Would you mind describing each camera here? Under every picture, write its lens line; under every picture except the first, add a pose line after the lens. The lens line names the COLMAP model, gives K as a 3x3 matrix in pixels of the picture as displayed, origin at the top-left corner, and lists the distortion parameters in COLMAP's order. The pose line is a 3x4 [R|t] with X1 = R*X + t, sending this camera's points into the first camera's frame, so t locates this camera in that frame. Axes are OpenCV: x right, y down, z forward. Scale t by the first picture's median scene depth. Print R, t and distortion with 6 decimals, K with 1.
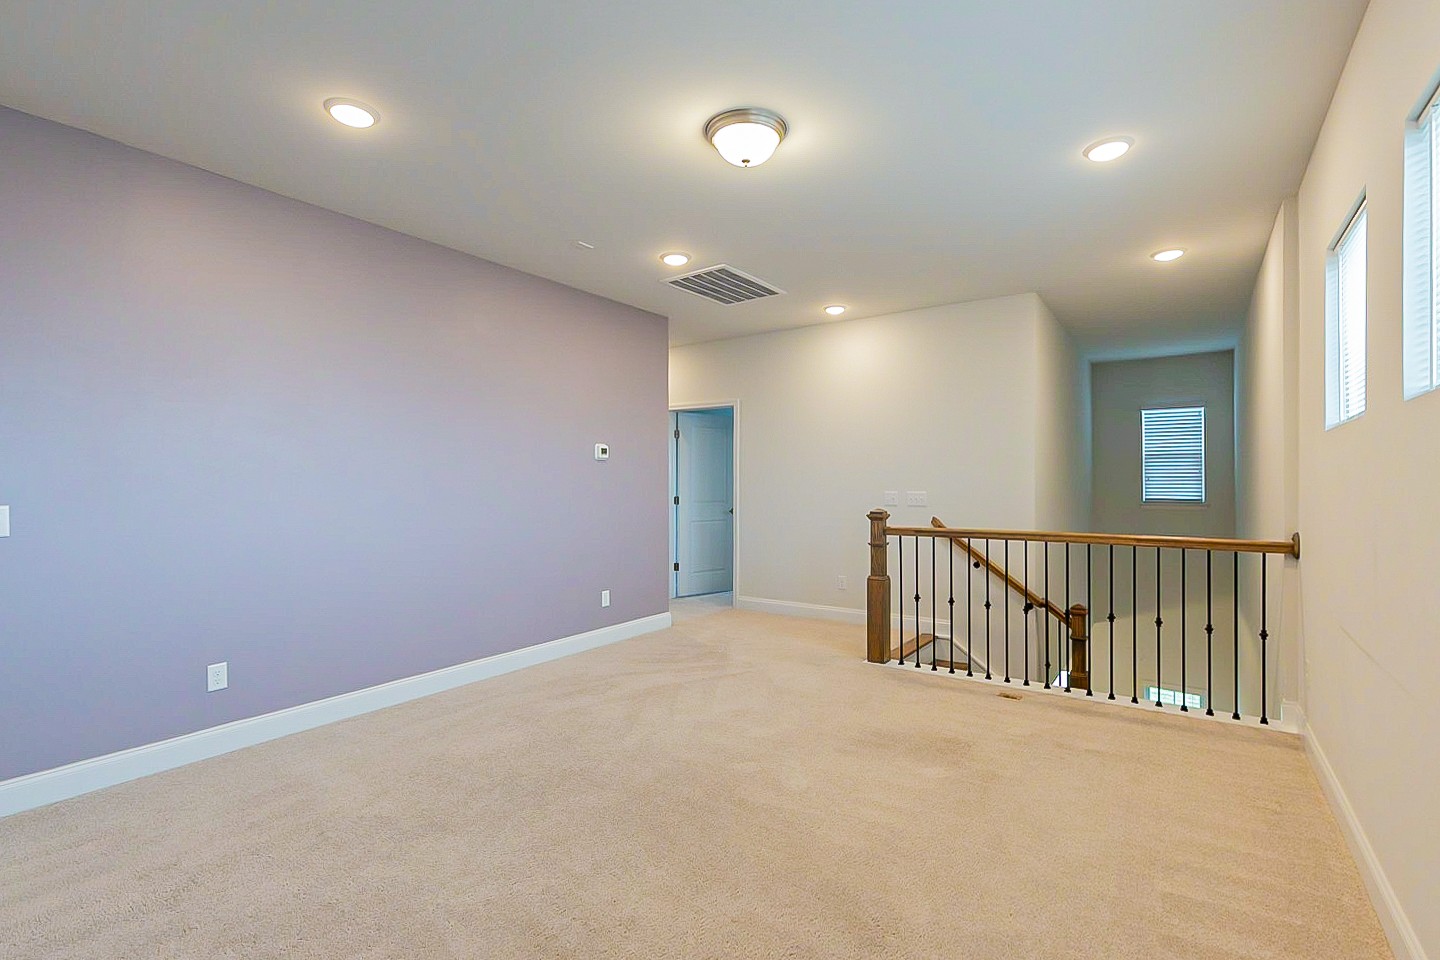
lens RADIAL K [[653.1, 0, 720.8], [0, 653.1, 482.7], [0, 0, 1]] dist [0.009010, -0.001949]
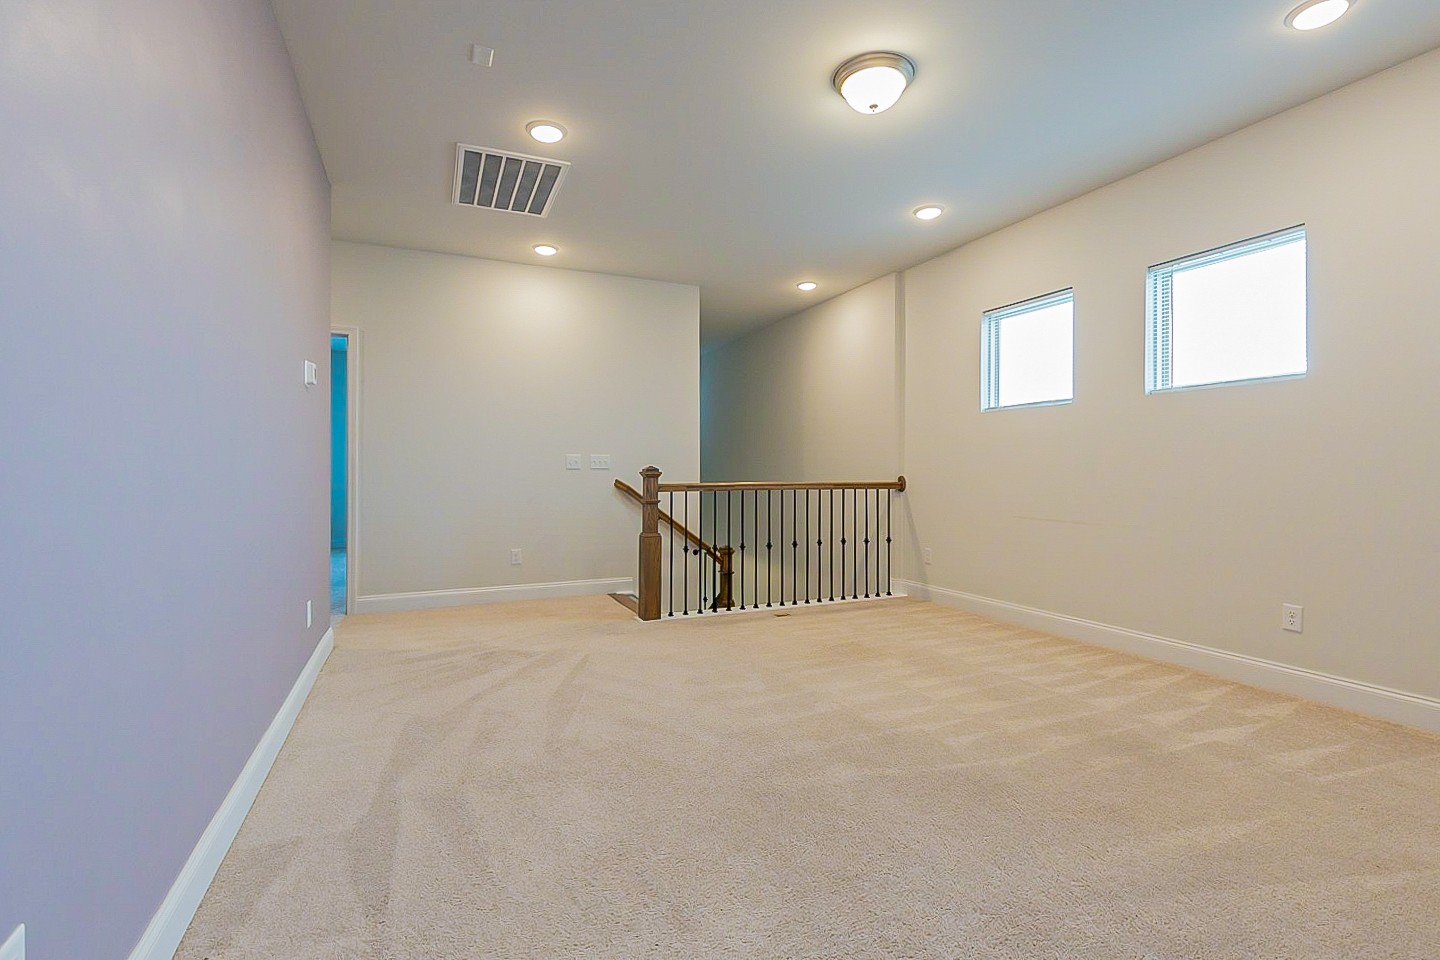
lens RADIAL K [[653.1, 0, 723.5], [0, 653.1, 472.0], [0, 0, 1]] dist [0.009010, -0.001949]
pose [[0.520468, -0.001039, 0.853880, -0.564647], [-0.000502, 0.999999, 0.001523, 0.048024], [-0.853881, -0.001221, 0.520467, 0.391870]]
